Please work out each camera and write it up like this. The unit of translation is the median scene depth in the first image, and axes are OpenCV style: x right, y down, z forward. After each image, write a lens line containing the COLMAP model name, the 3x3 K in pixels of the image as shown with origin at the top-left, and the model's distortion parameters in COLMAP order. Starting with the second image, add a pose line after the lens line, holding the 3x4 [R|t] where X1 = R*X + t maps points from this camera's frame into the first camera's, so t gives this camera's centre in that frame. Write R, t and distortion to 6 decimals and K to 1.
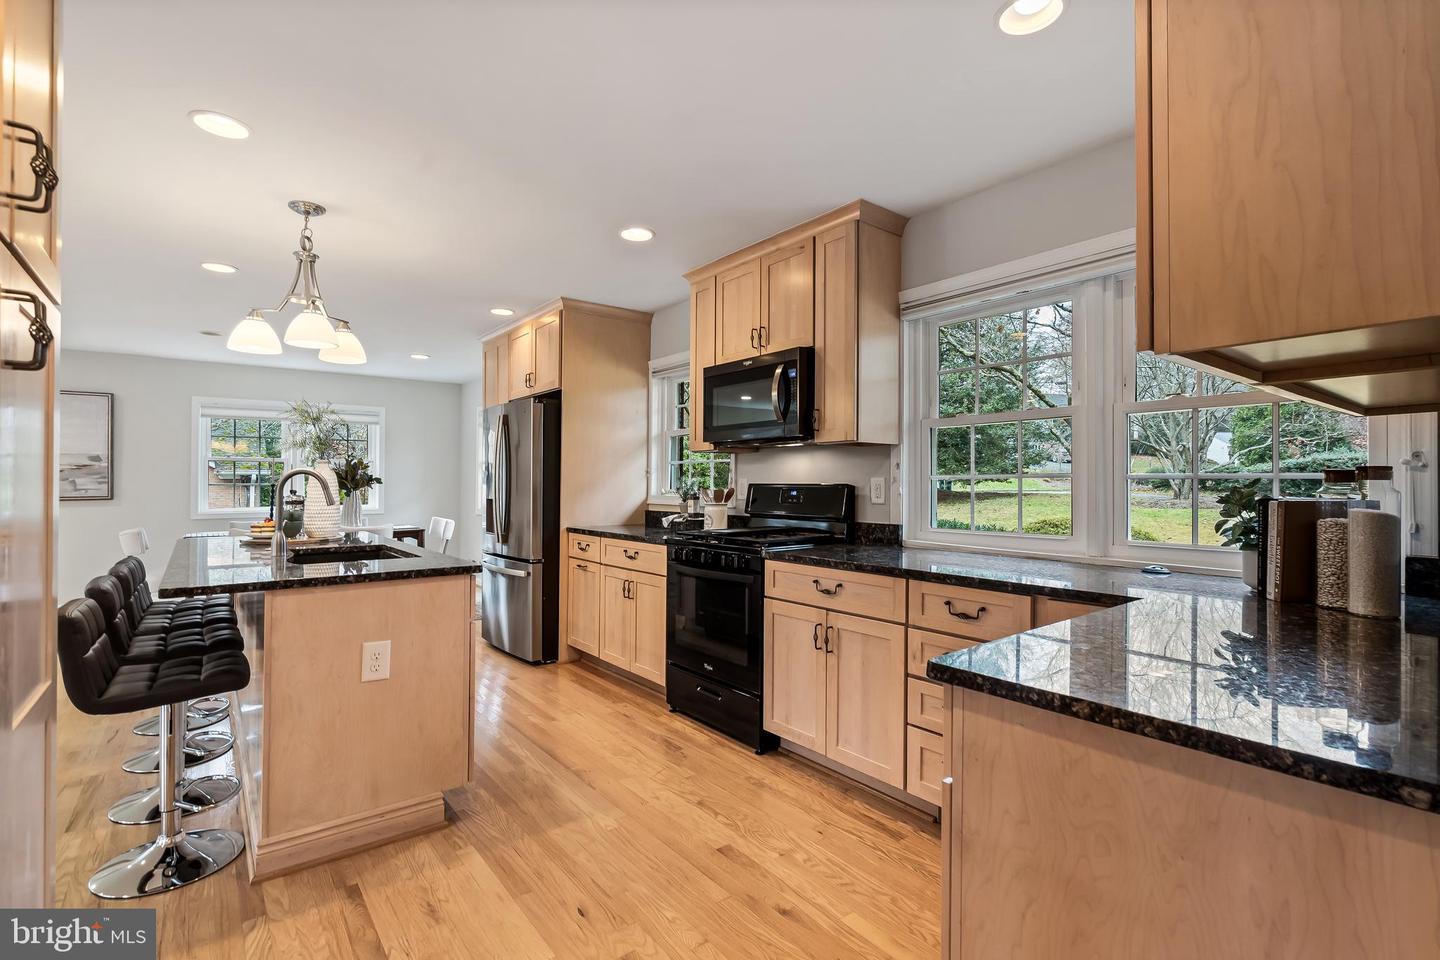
lens RADIAL K [[664.0, 0, 718.4], [0, 664.0, 476.0], [0, 0, 1]] dist [0.002362, 0.002038]
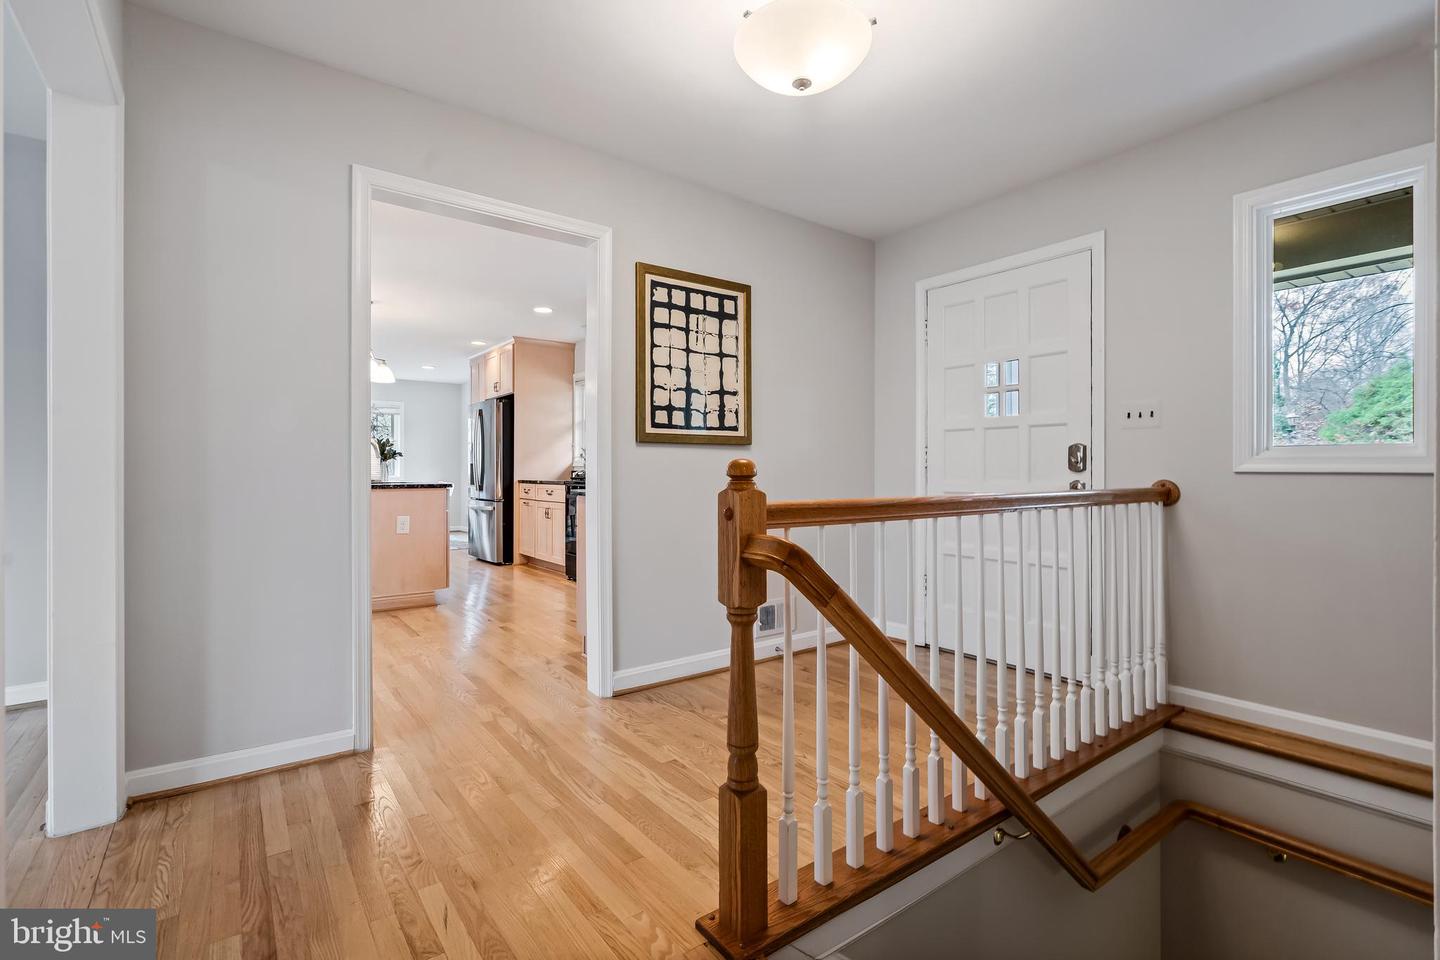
lens RADIAL K [[664.0, 0, 722.4], [0, 664.0, 479.8], [0, 0, 1]] dist [0.002362, 0.002038]
pose [[0.999856, -0.000325, -0.016974, 0.286138], [0.000719, 0.999731, 0.023194, 0.039401], [0.016962, -0.023203, 0.999587, -0.581177]]
